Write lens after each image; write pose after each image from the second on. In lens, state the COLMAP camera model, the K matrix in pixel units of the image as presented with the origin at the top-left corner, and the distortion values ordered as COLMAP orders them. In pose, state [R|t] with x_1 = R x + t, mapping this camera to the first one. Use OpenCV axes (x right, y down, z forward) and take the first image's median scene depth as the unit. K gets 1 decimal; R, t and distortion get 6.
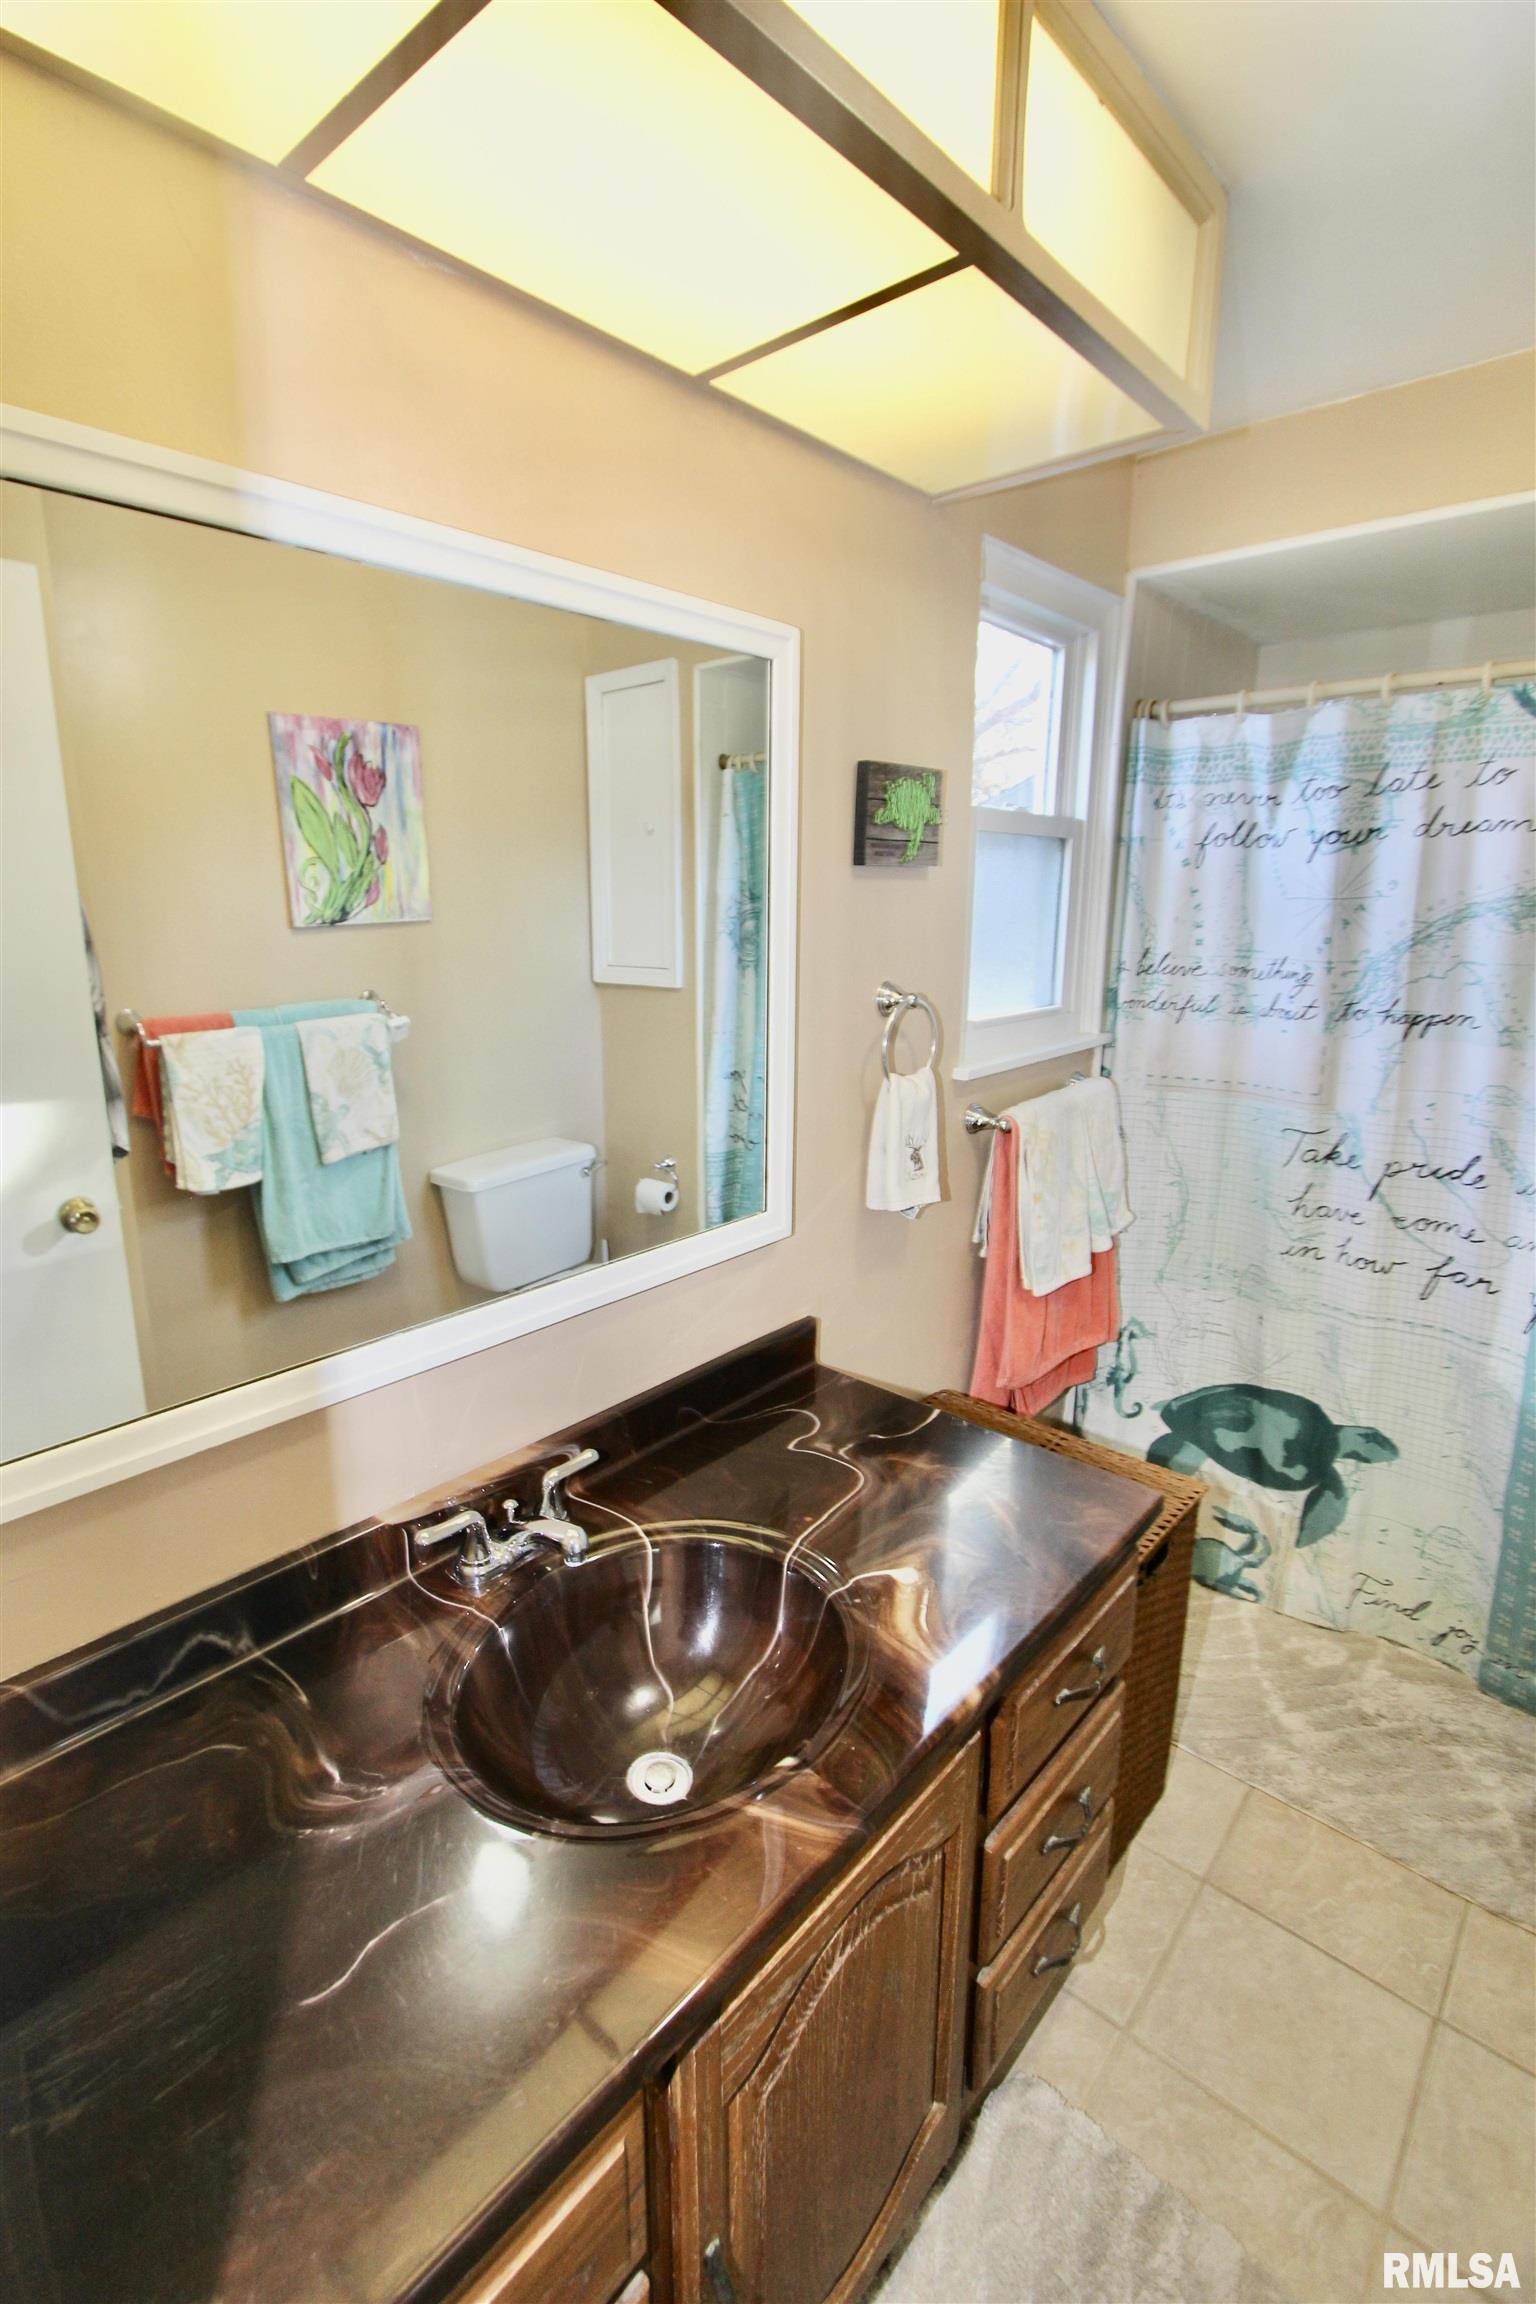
lens RADIAL K [[1051.7, 0, 688.2], [0, 1051.7, 1123.5], [0, 0, 1]] dist [-0.024614, 0.004794]
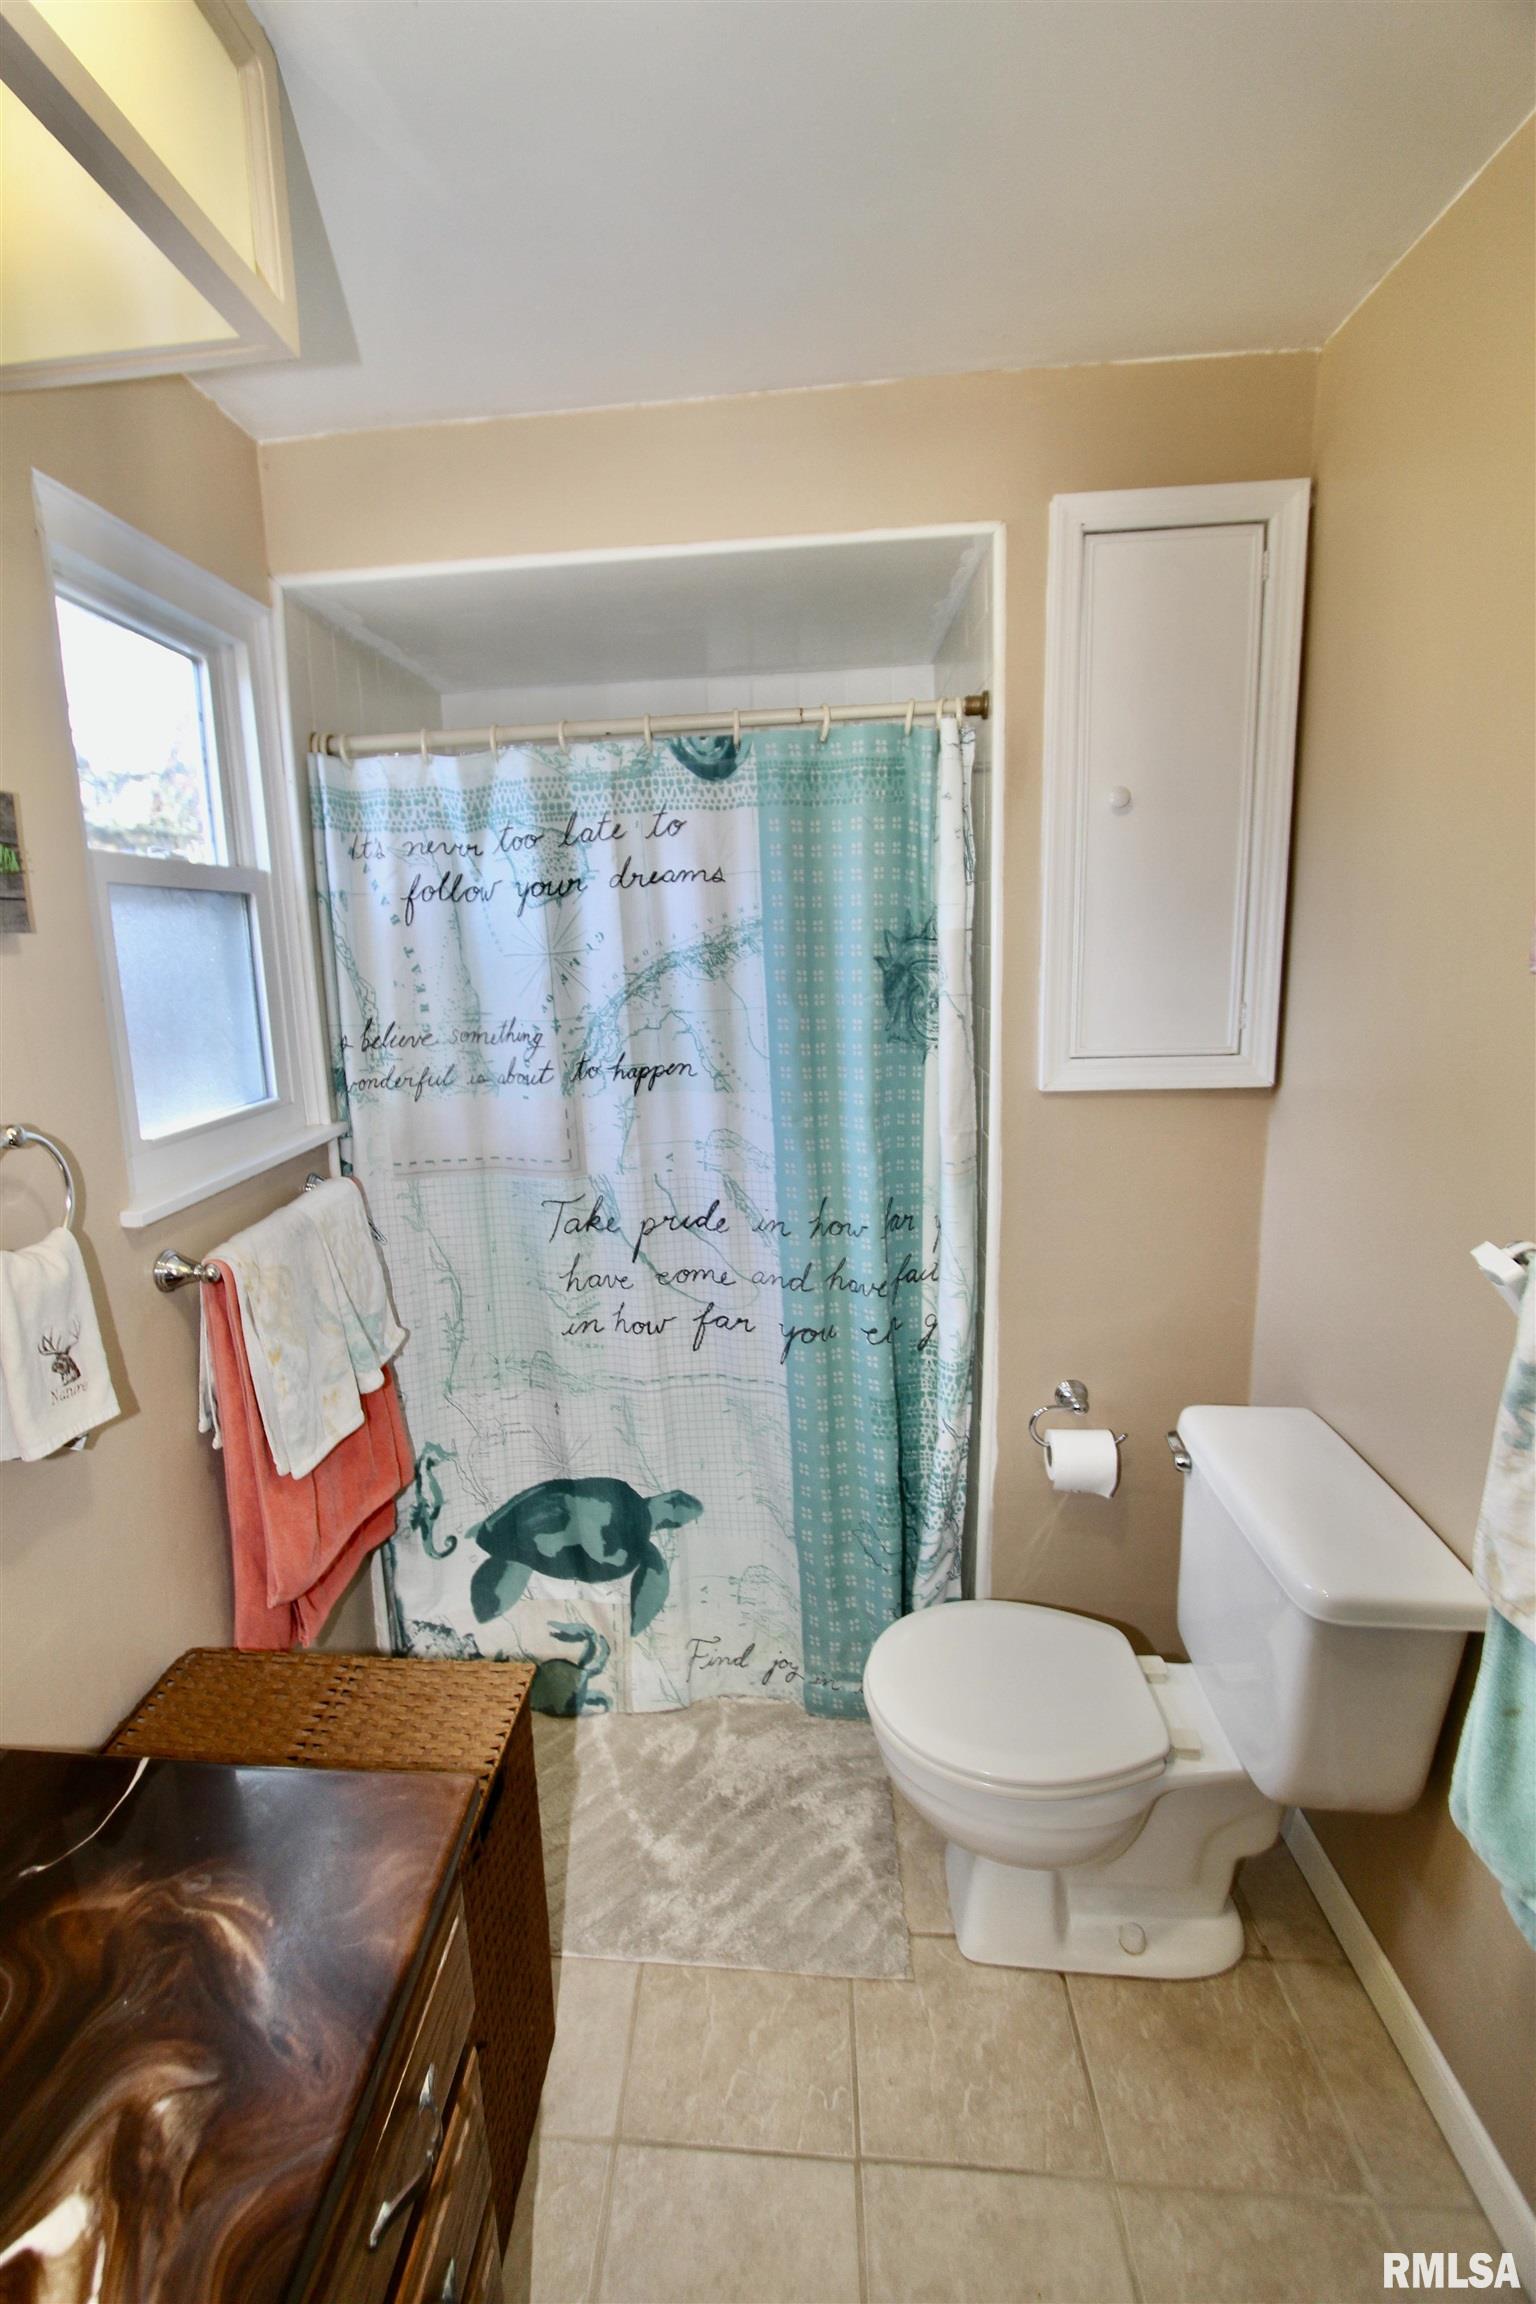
lens RADIAL K [[1051.7, 0, 688.2], [0, 1051.7, 1123.5], [0, 0, 1]] dist [-0.024614, 0.004794]
pose [[0.785283, -0.134159, 0.604427, 0.125822], [0.167056, 0.985946, 0.001799, -0.045851], [-0.596174, 0.099561, 0.796658, 0.186343]]
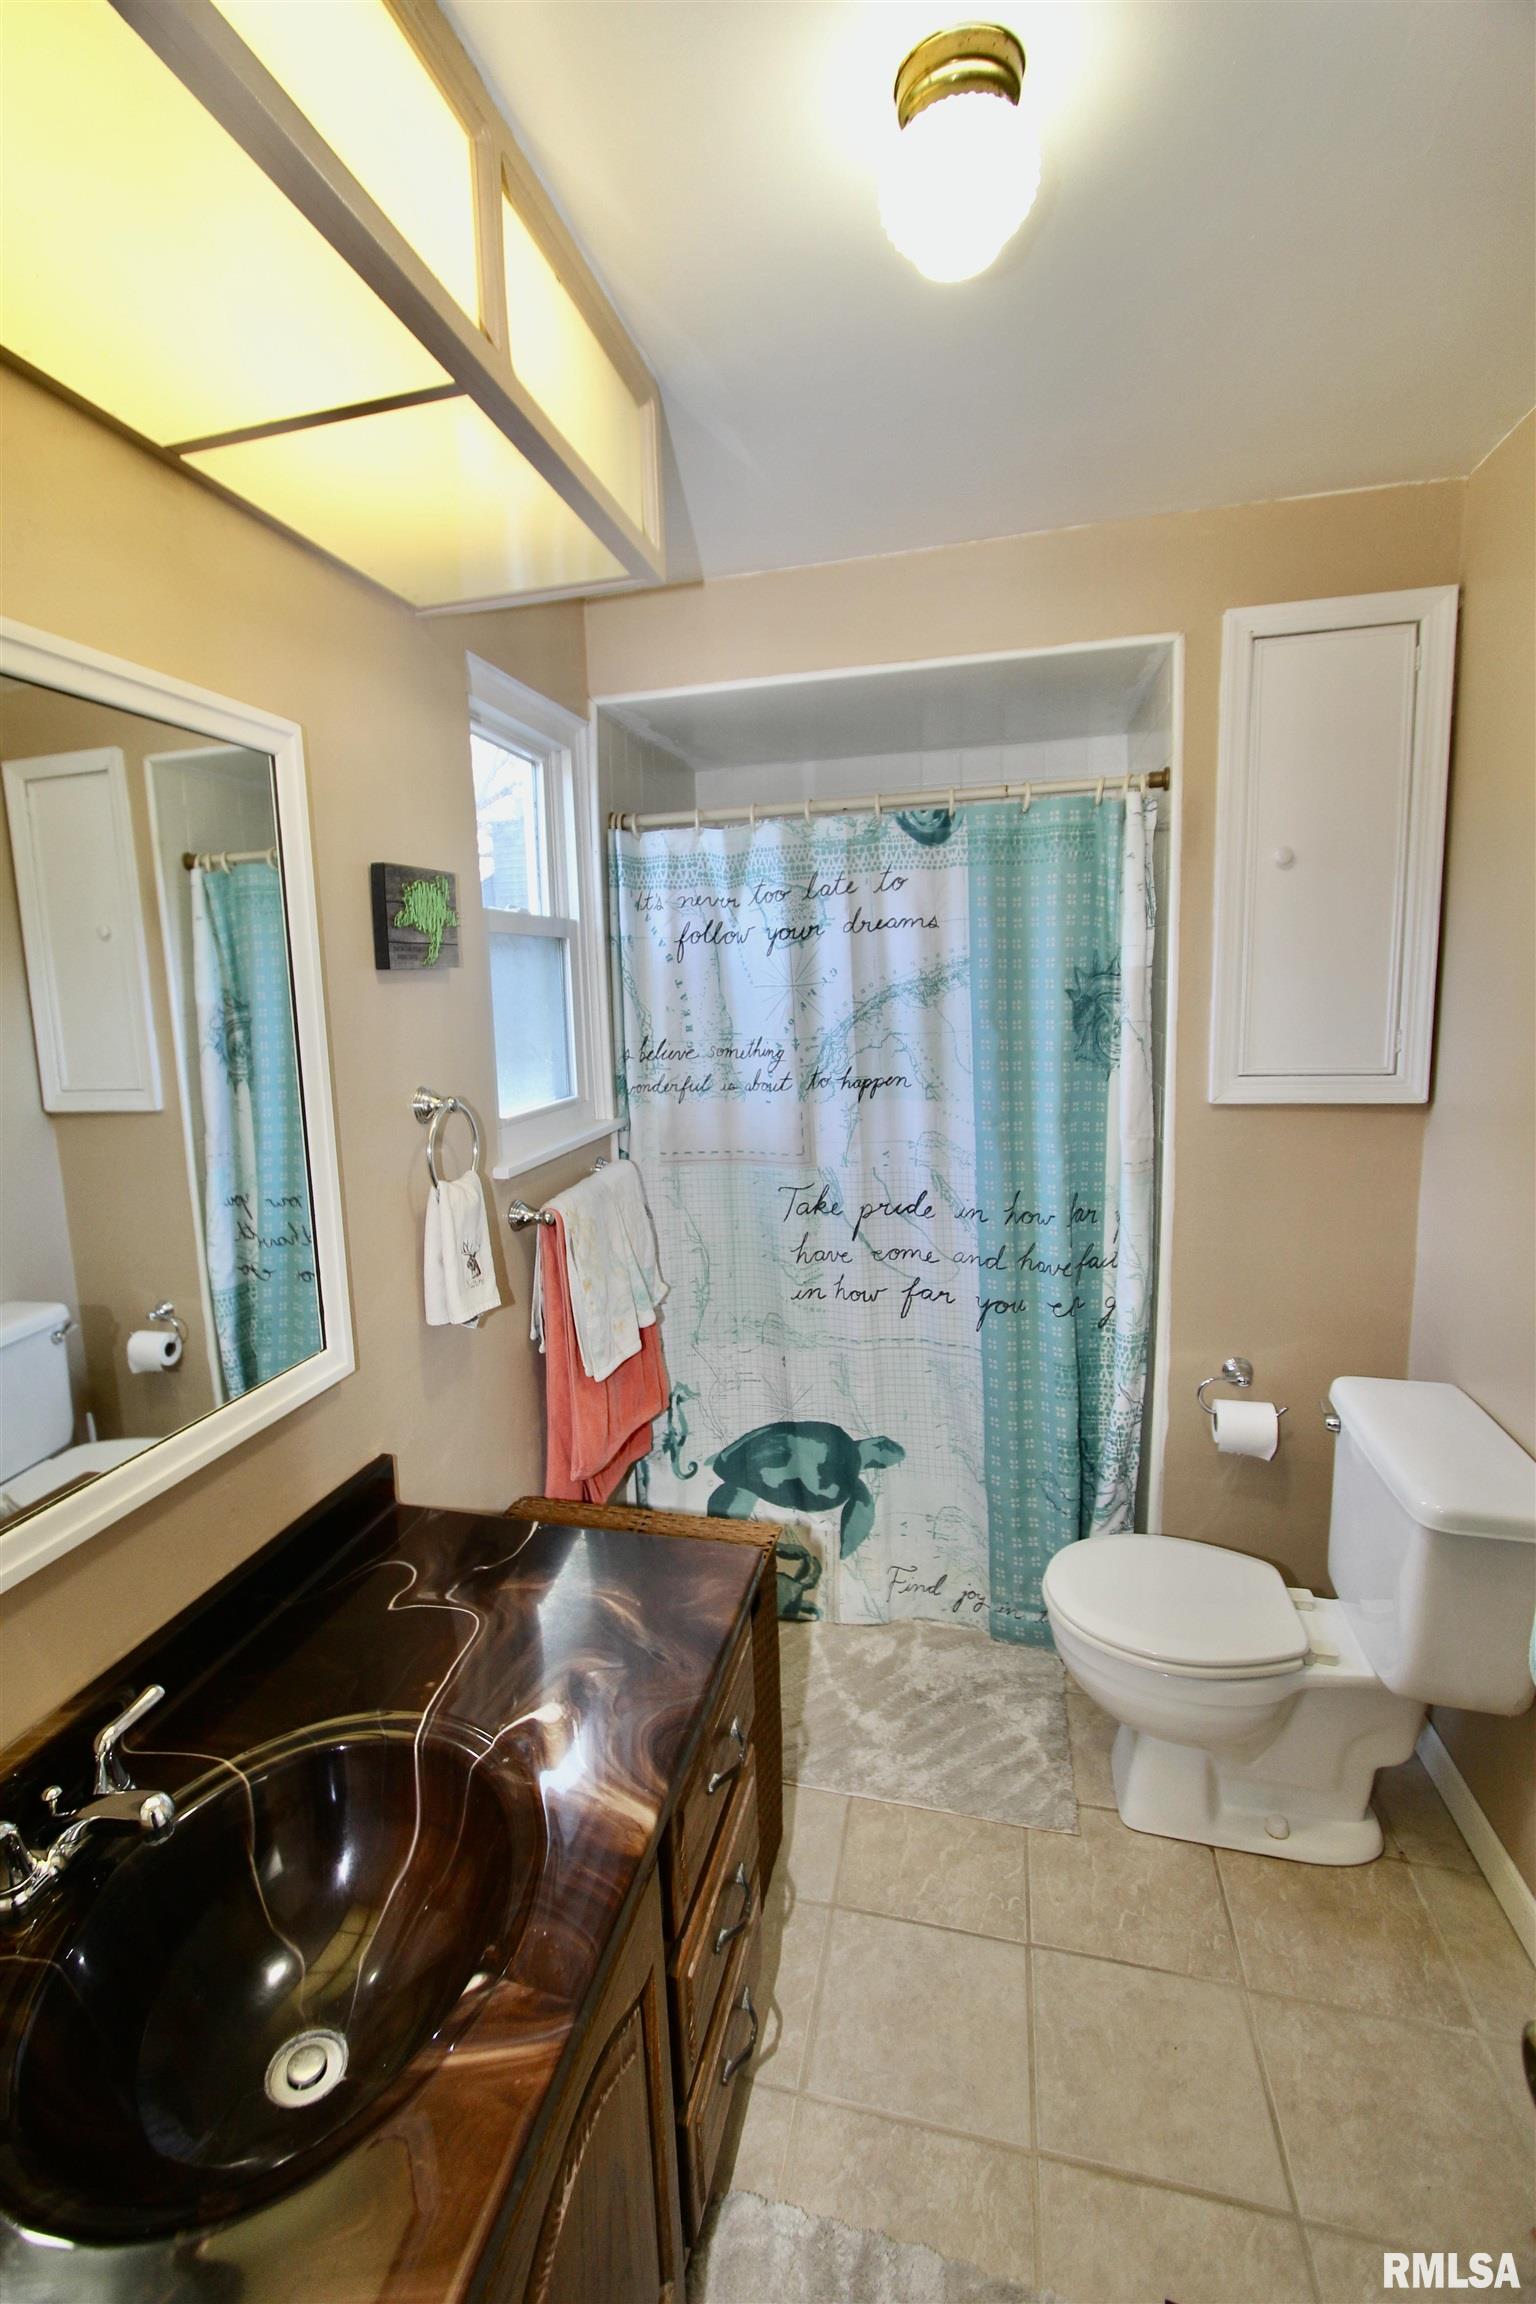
lens RADIAL K [[1051.7, 0, 688.2], [0, 1051.7, 1123.5], [0, 0, 1]] dist [-0.024614, 0.004794]
pose [[0.881671, -0.091405, 0.462927, -0.037951], [0.133479, 0.989301, -0.058880, -0.010368], [-0.452592, 0.113704, 0.884439, 0.033324]]
